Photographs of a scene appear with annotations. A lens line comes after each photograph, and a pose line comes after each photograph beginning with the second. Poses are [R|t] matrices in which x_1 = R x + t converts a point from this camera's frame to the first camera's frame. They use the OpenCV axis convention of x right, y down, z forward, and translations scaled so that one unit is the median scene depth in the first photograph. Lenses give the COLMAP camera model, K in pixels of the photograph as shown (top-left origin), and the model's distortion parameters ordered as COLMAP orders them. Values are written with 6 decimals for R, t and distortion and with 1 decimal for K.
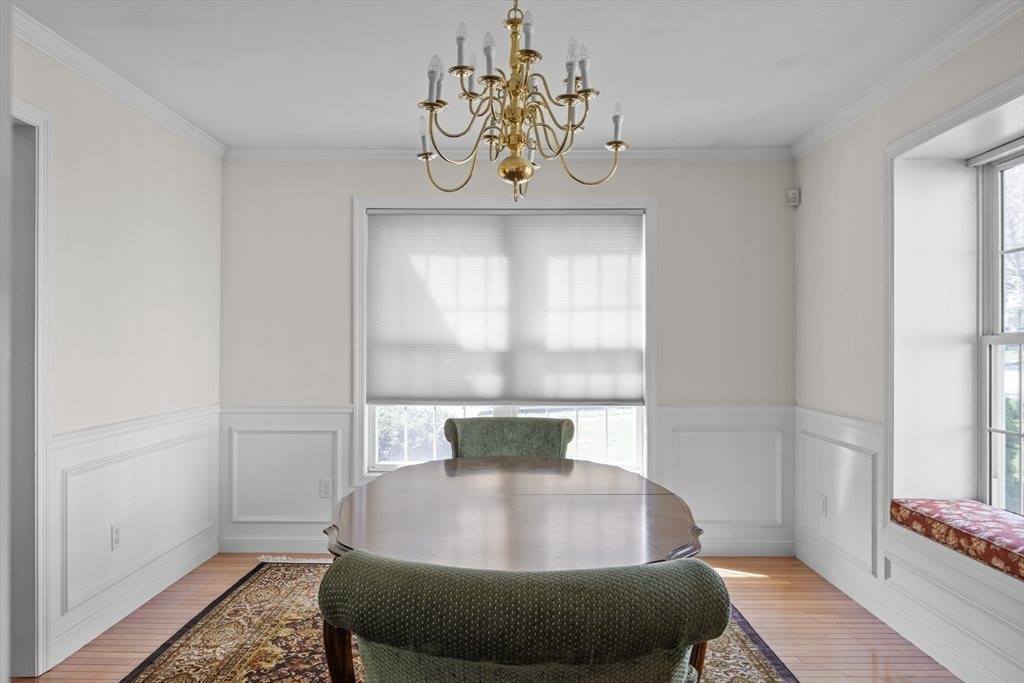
lens RADIAL K [[706.1, 0, 510.4], [0, 706.1, 343.4], [0, 0, 1]] dist [-0.001167, -0.000378]
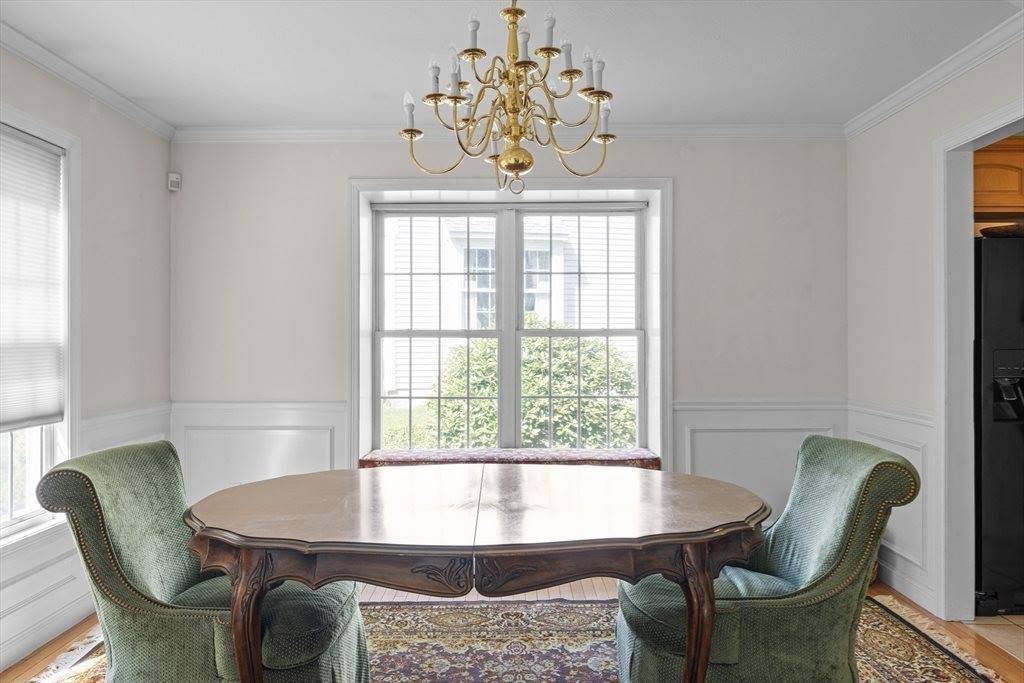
lens RADIAL K [[706.1, 0, 509.3], [0, 706.1, 338.1], [0, 0, 1]] dist [-0.001167, -0.000378]
pose [[-0.016010, 0.001136, 0.999871, -0.544575], [-0.000543, 0.999999, -0.001145, 0.003391], [-0.999872, -0.000561, -0.016009, 0.562594]]
